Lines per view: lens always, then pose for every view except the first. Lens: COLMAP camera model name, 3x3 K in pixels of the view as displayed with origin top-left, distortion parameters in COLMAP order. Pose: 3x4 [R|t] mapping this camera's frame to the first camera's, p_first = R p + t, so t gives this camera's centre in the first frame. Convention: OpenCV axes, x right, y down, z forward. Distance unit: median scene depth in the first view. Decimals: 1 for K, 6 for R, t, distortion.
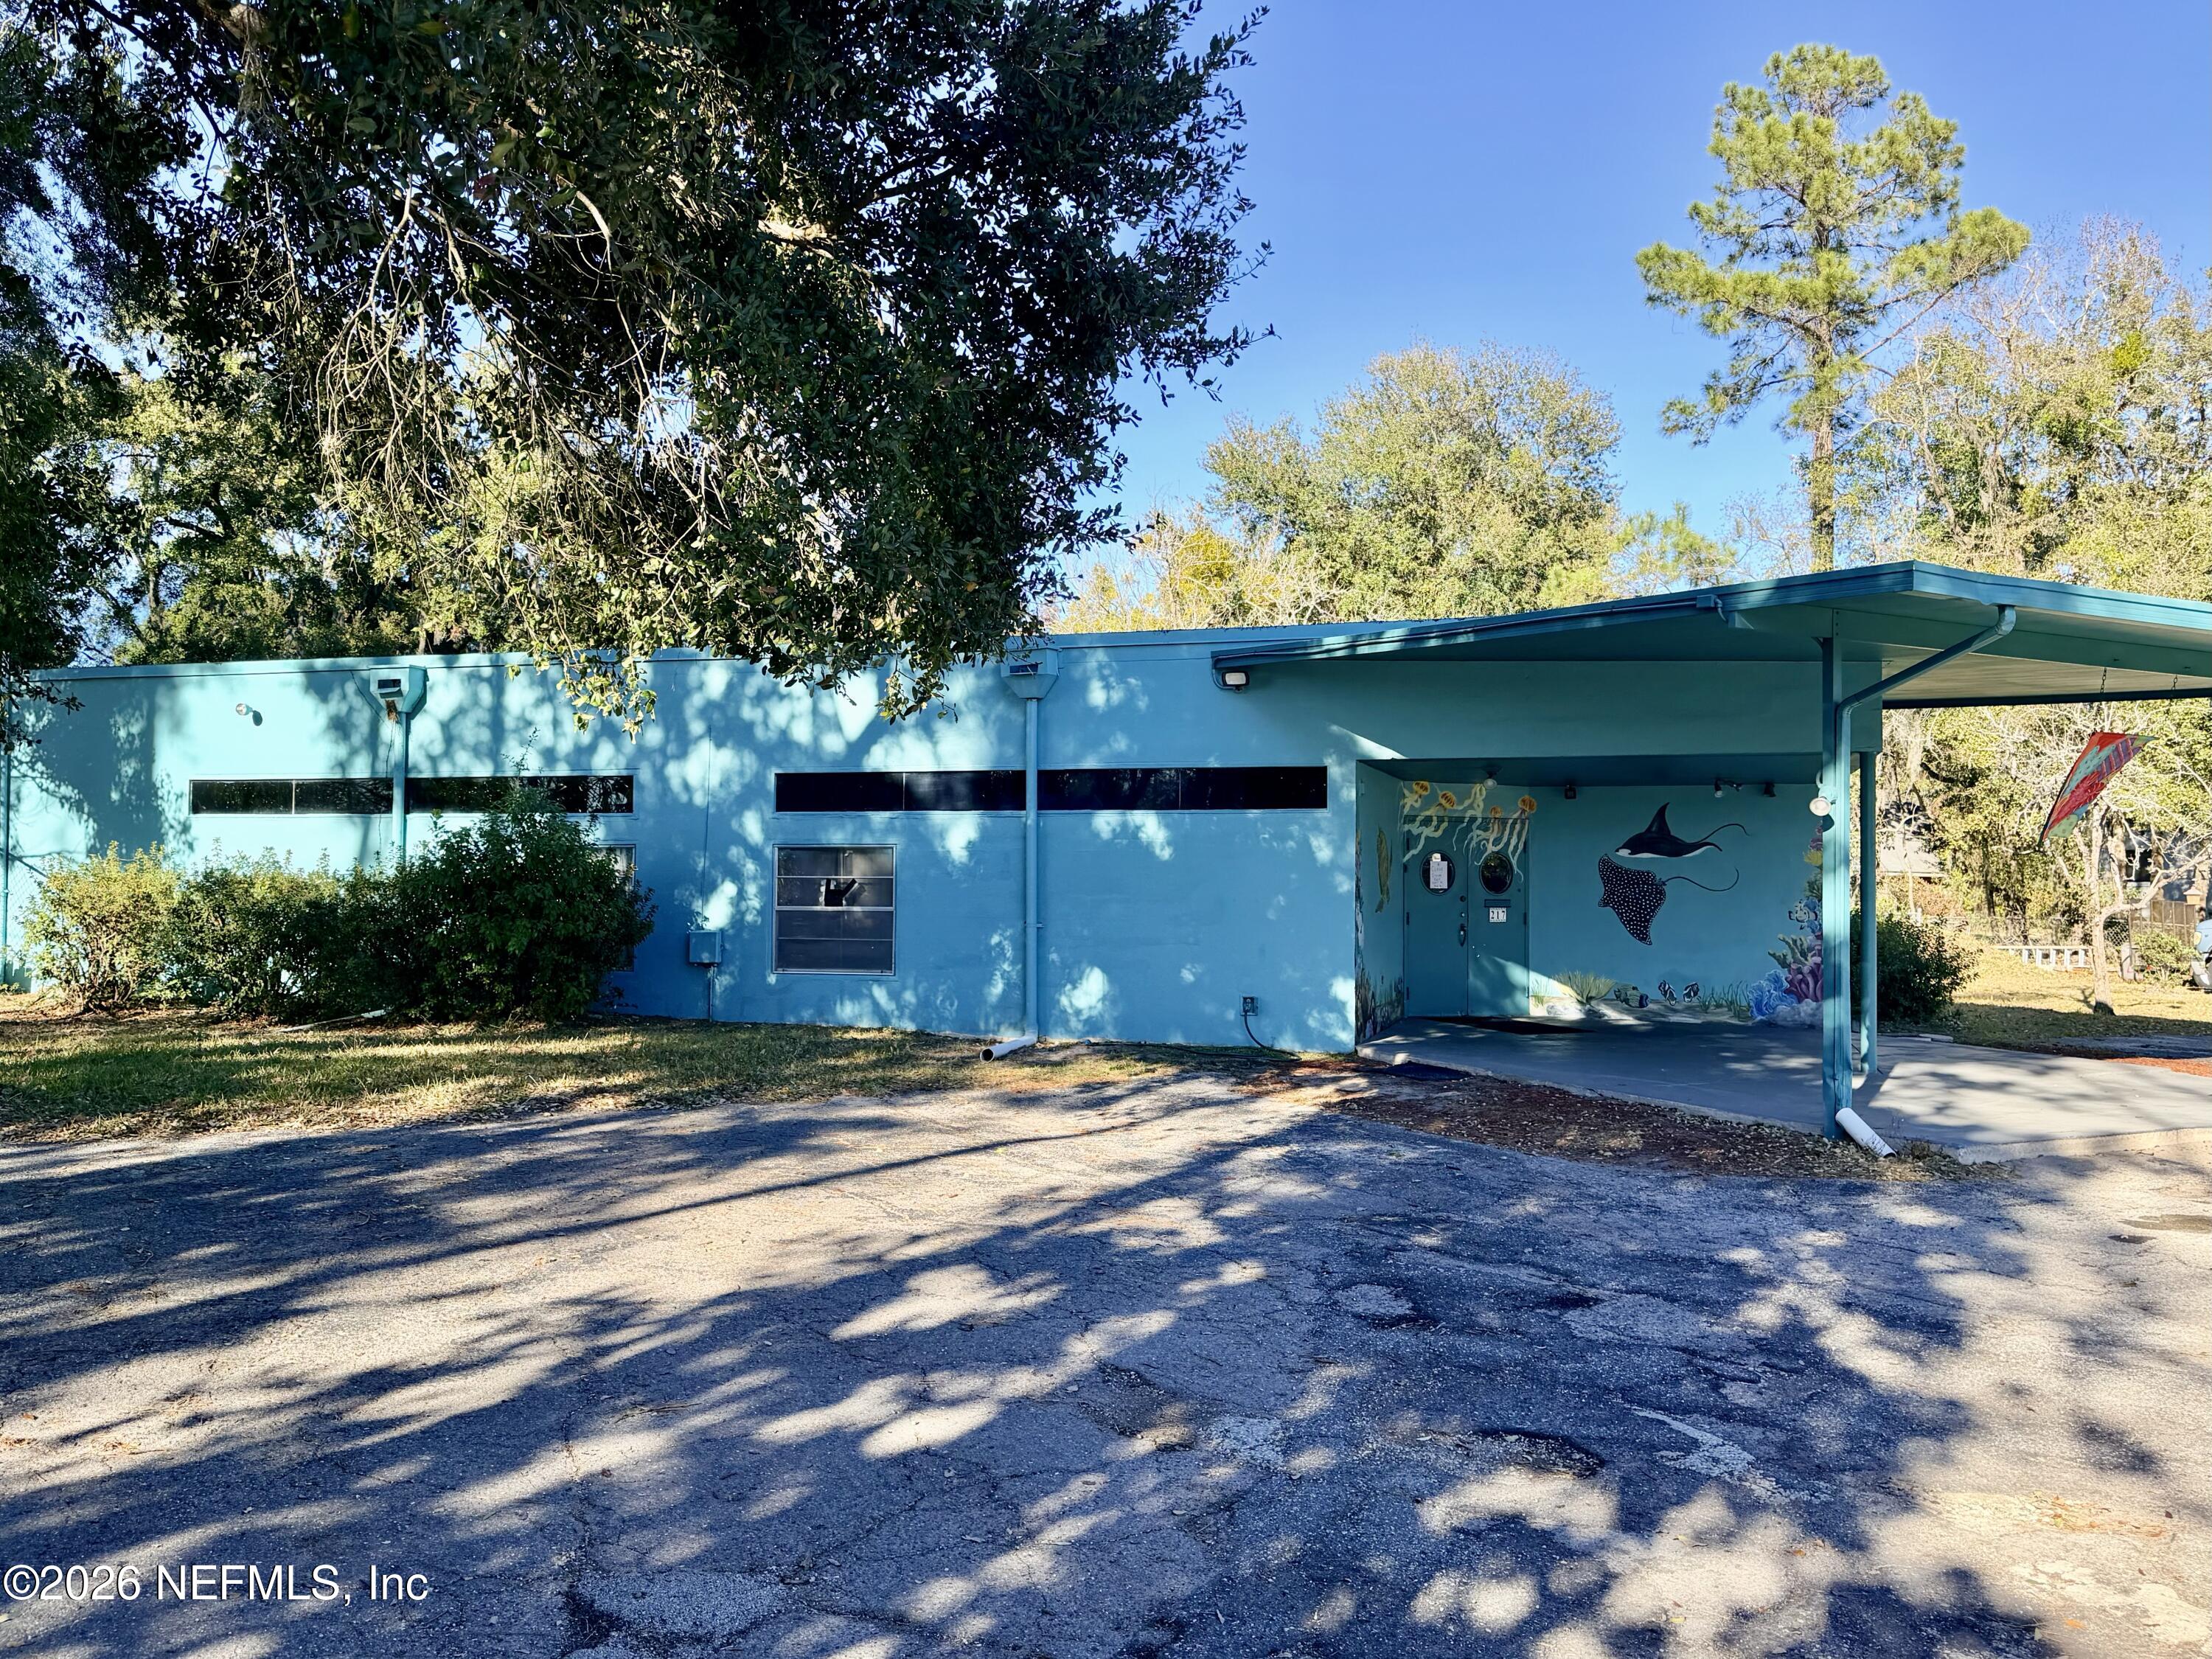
lens RADIAL K [[1797.3, 0, 1115.1], [0, 1797.3, 819.3], [0, 0, 1]] dist [0.056086, -0.007482]
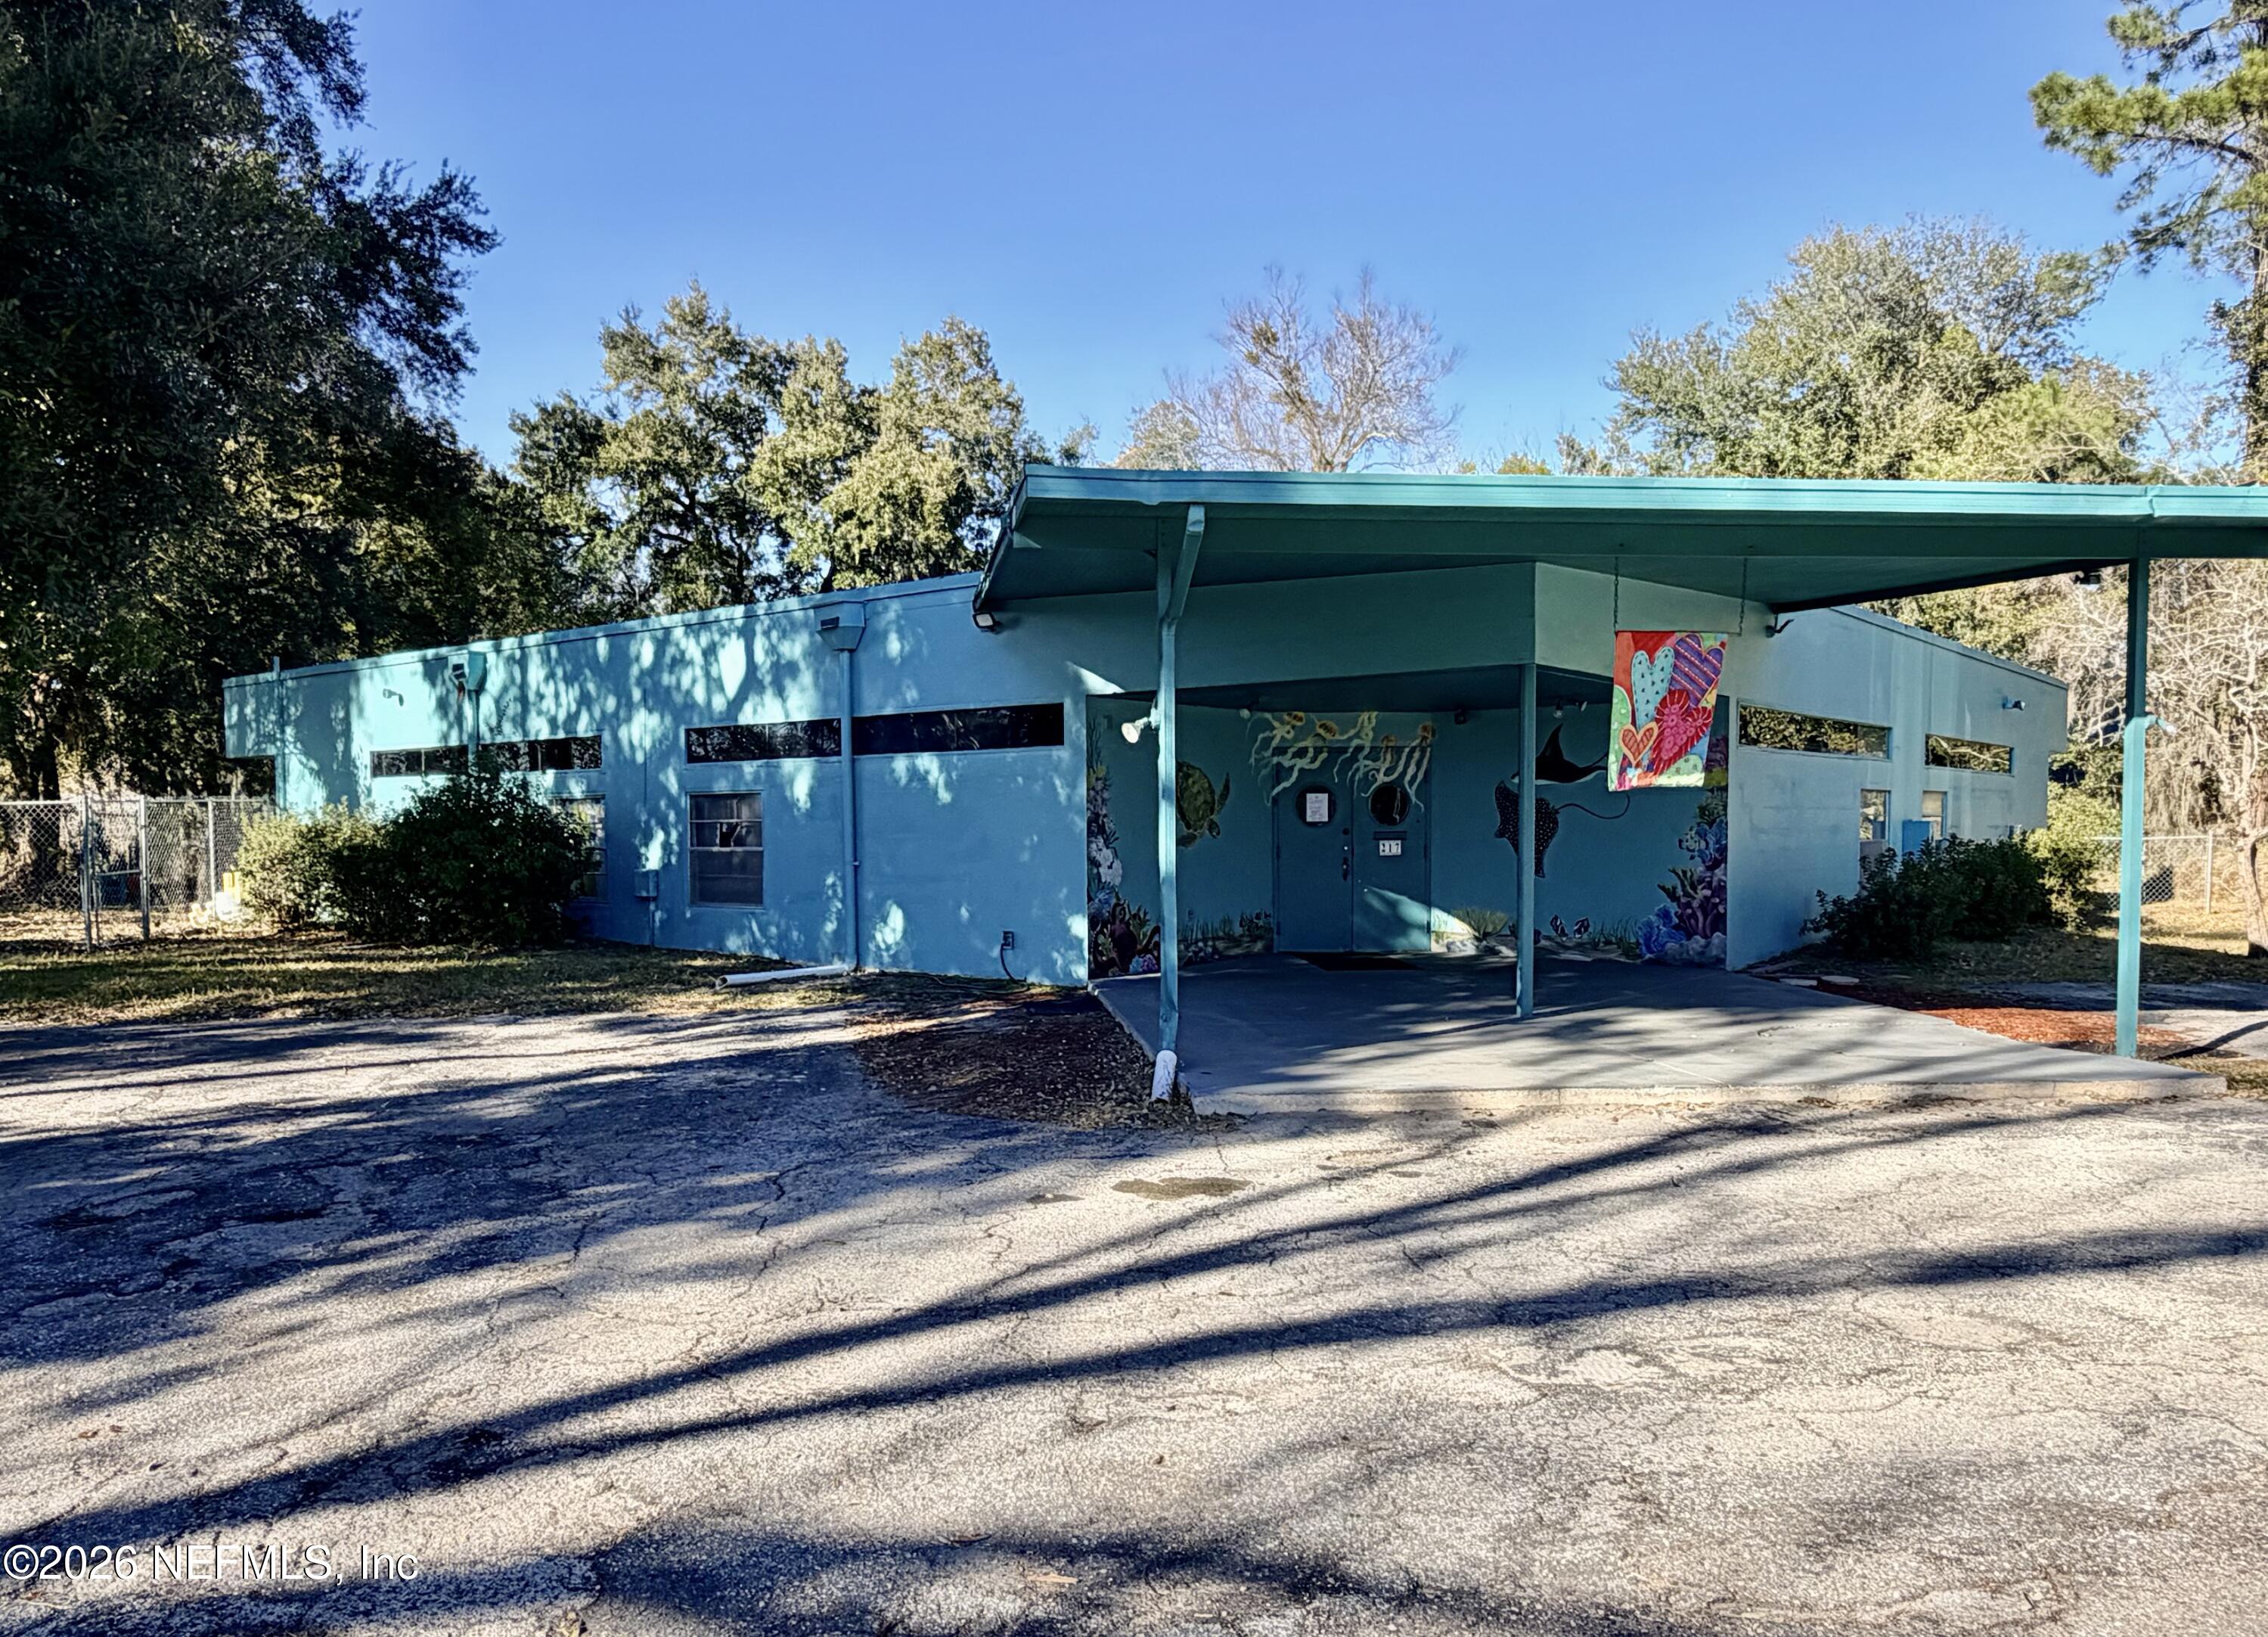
lens RADIAL K [[1685.3, 0, 1088.6], [0, 1685.3, 911.6], [0, 0, 1]] dist [-0.020305, 0.012439]
pose [[0.927494, 0.000847, -0.373838, 0.413882], [0.032897, 0.995933, 0.083873, 0.006349], [0.372388, -0.090090, 0.923694, 0.107027]]
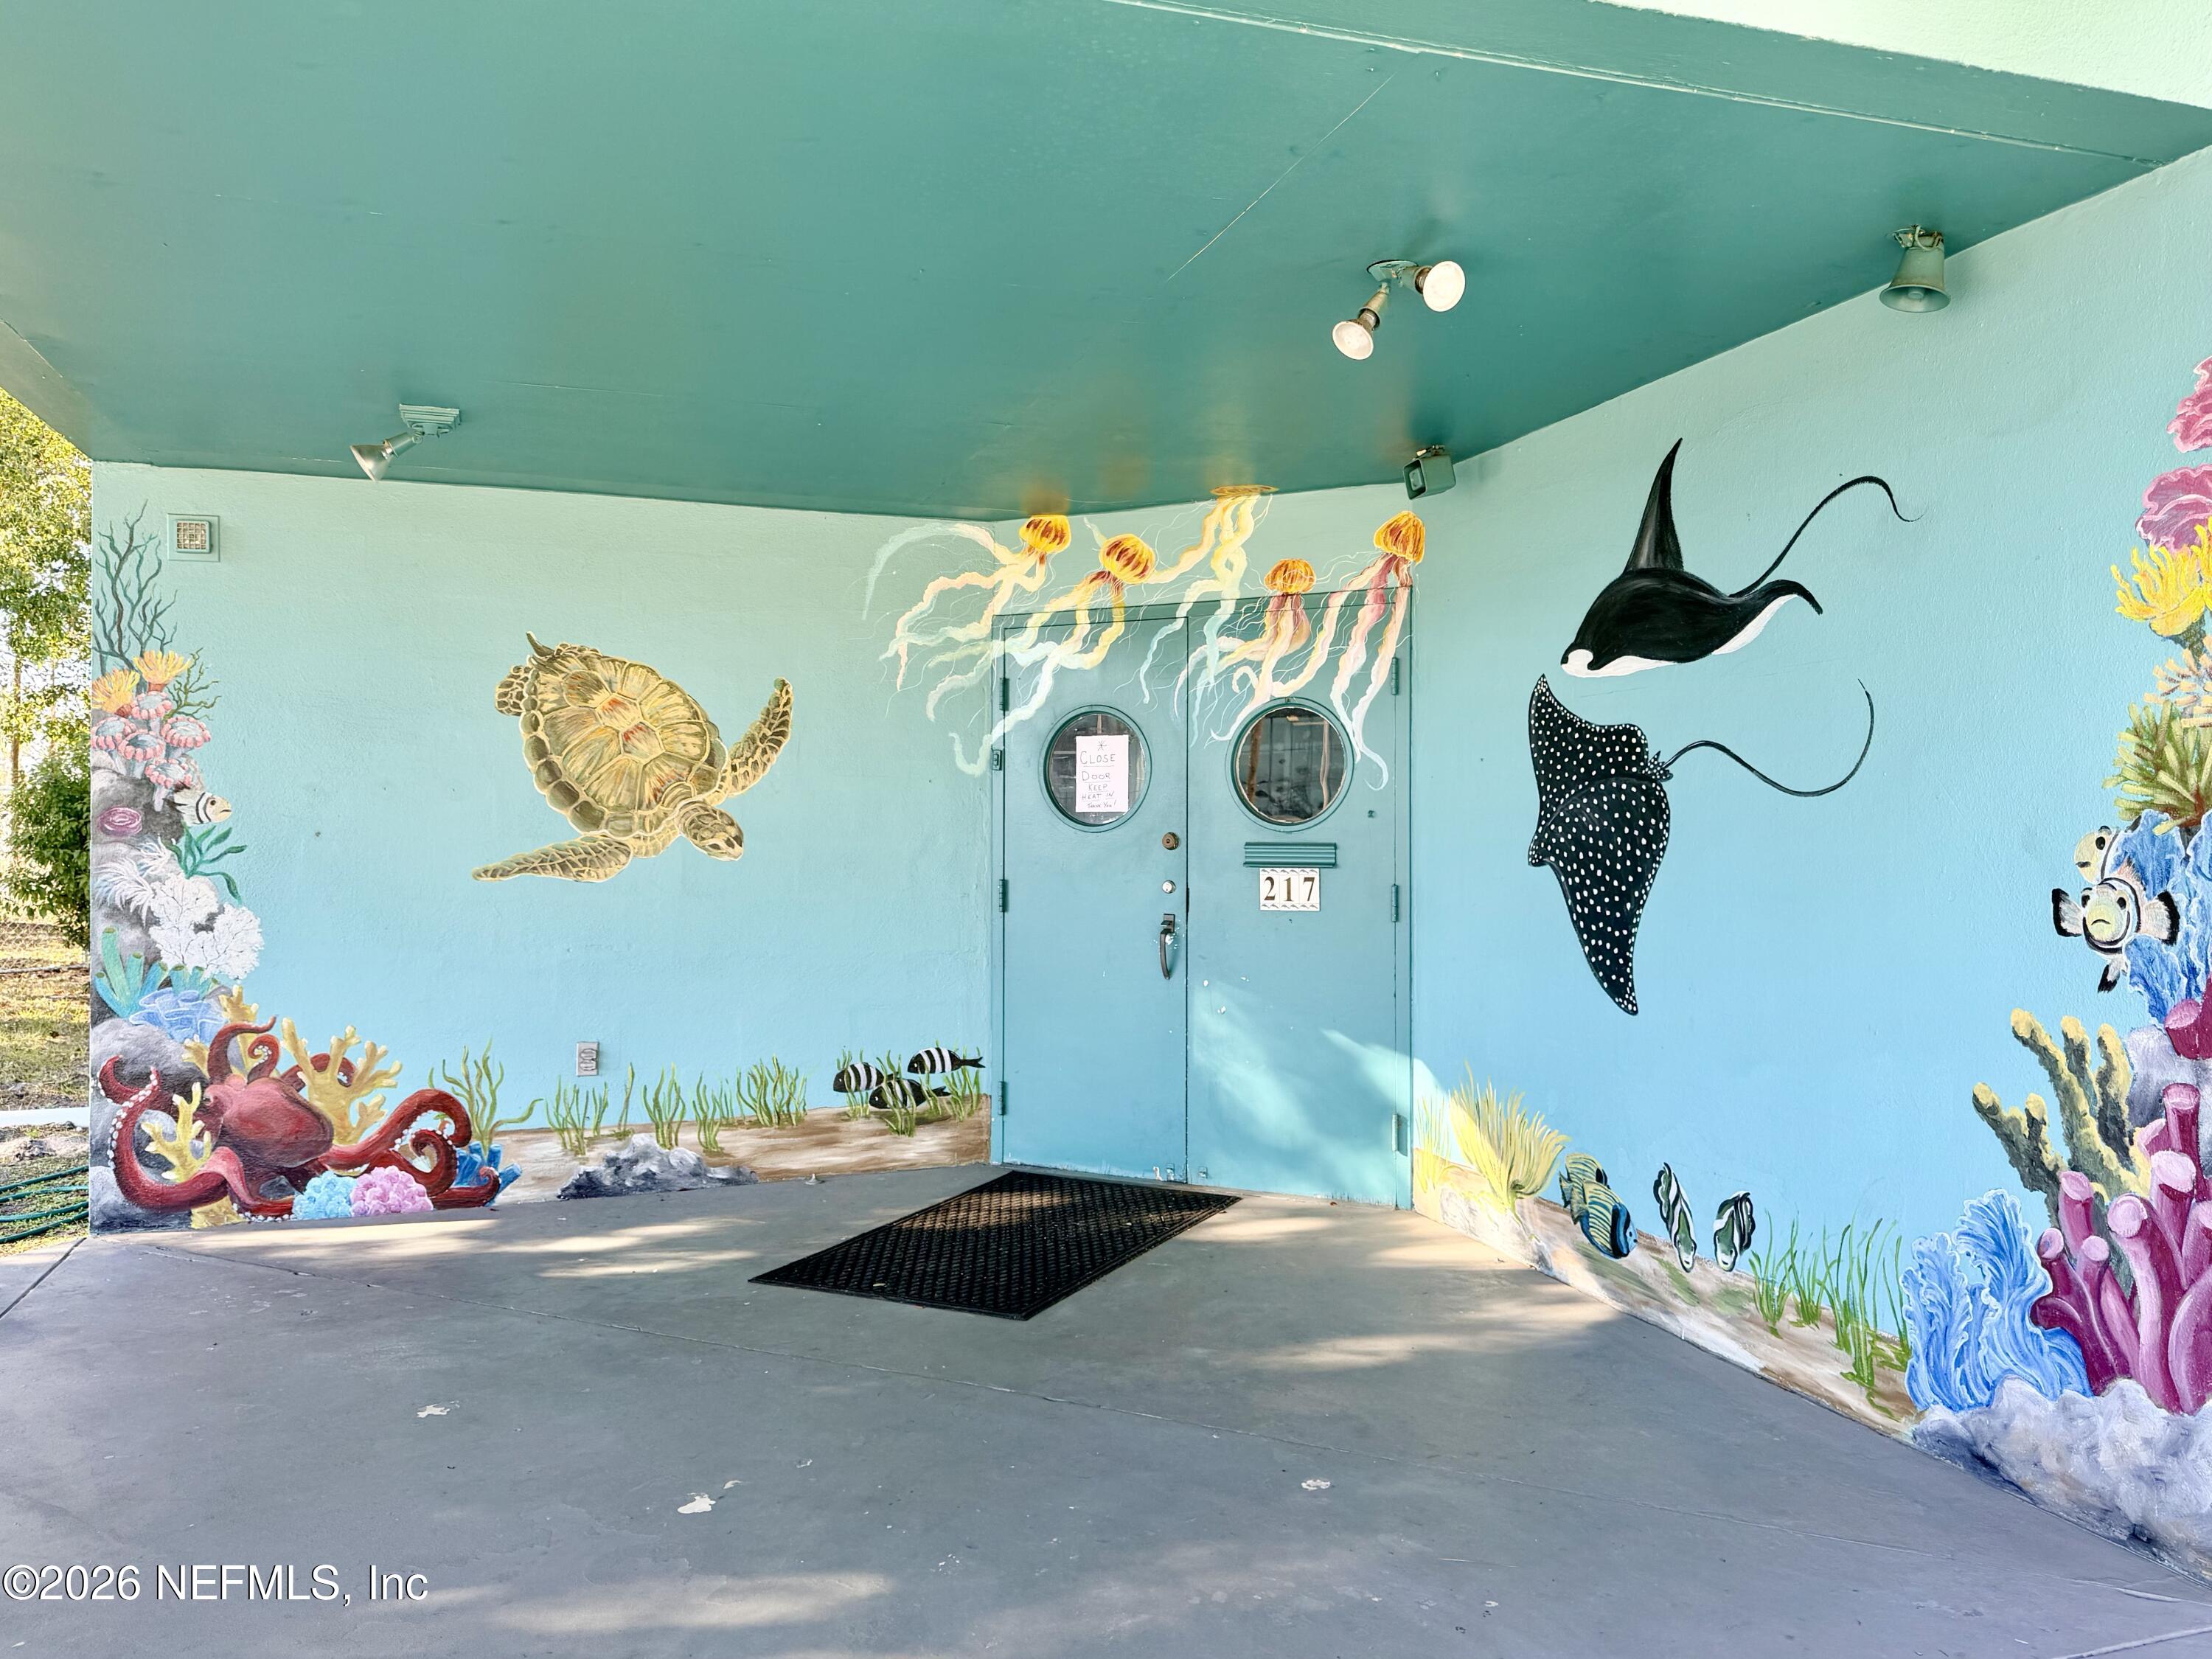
lens RADIAL K [[1711.0, 0, 1111.3], [0, 1711.0, 814.1], [0, 0, 1]] dist [0.037985, -0.036105]
pose [[0.586718, -0.022188, -0.809487, 0.461496], [0.036223, 0.999343, -0.001137, 0.039703], [0.808981, -0.028655, 0.587136, 0.818956]]
